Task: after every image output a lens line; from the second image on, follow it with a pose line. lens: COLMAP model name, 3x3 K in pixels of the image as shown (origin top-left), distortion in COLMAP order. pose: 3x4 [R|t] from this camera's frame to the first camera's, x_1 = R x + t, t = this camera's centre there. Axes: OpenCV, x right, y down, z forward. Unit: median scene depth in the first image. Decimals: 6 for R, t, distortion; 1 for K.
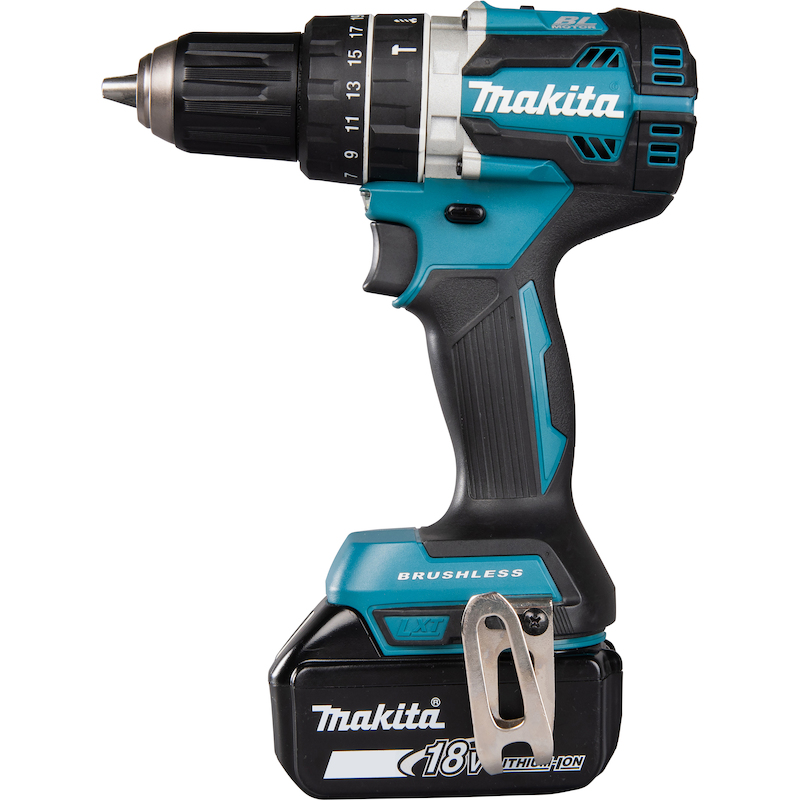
lens RADIAL K [[2713.5, 0, 445.1], [0, 2713.5, 399.8], [0, 0, 1]] dist [-0.005532, 0.354725]
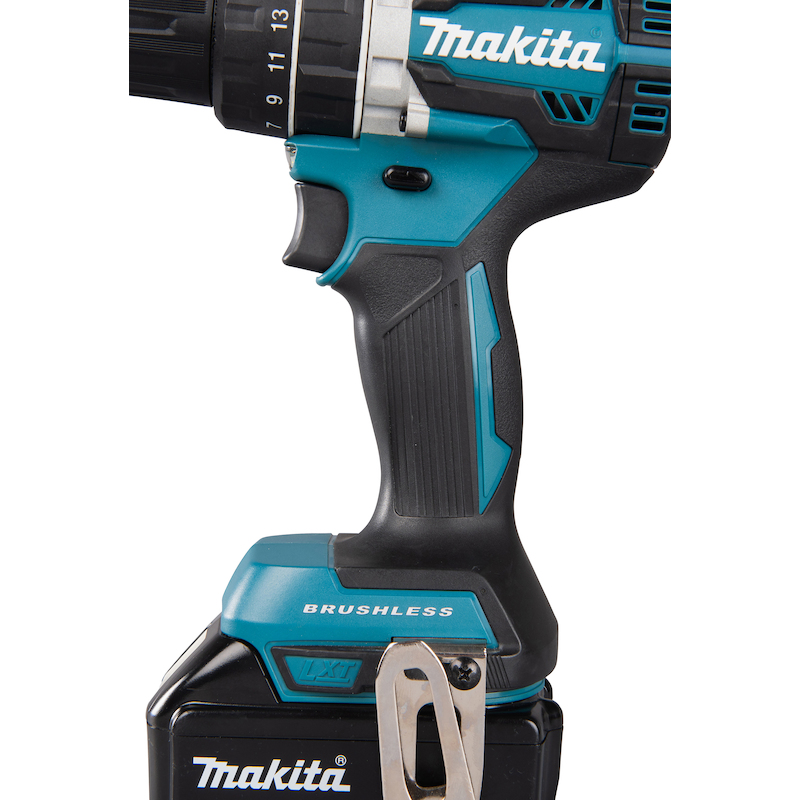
lens RADIAL K [[1915.8, 0, 386.9], [0, 1915.8, 415.5], [0, 0, 1]] dist [0.054051, 0.372166]
pose [[0.998595, 0.052962, 0.001570, 0.004193], [-0.052976, 0.997391, 0.049040, -0.024568], [0.001031, -0.049054, 0.998796, 0.409812]]
